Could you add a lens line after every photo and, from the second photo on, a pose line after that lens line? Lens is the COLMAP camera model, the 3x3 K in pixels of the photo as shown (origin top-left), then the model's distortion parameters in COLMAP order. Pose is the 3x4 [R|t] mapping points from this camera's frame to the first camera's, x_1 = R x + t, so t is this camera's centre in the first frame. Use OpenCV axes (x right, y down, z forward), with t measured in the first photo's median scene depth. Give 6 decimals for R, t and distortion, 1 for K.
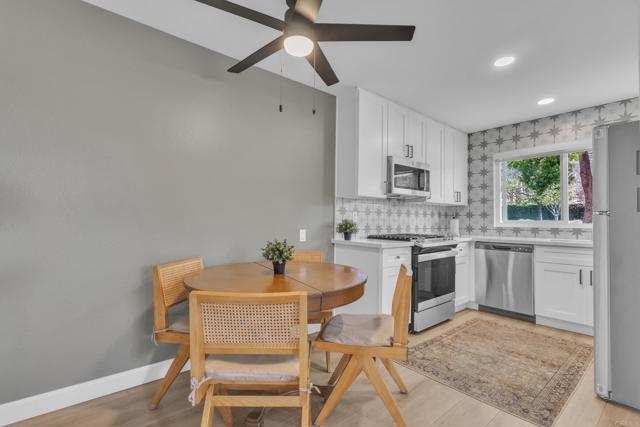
lens RADIAL K [[296.3, 0, 317.0], [0, 296.3, 215.1], [0, 0, 1]] dist [0.000324, 0.000533]
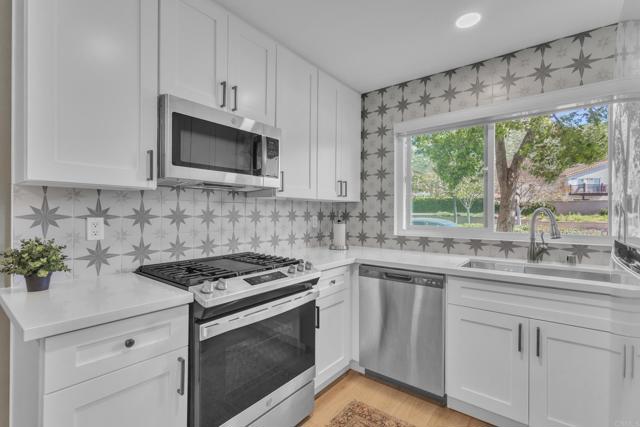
lens RADIAL K [[296.3, 0, 317.0], [0, 296.3, 215.1], [0, 0, 1]] dist [0.000324, 0.000533]
pose [[0.977960, -0.004364, 0.208746, 0.310122], [-0.001369, 0.999626, 0.027310, -0.024229], [-0.208787, -0.026994, 0.977588, 0.416194]]
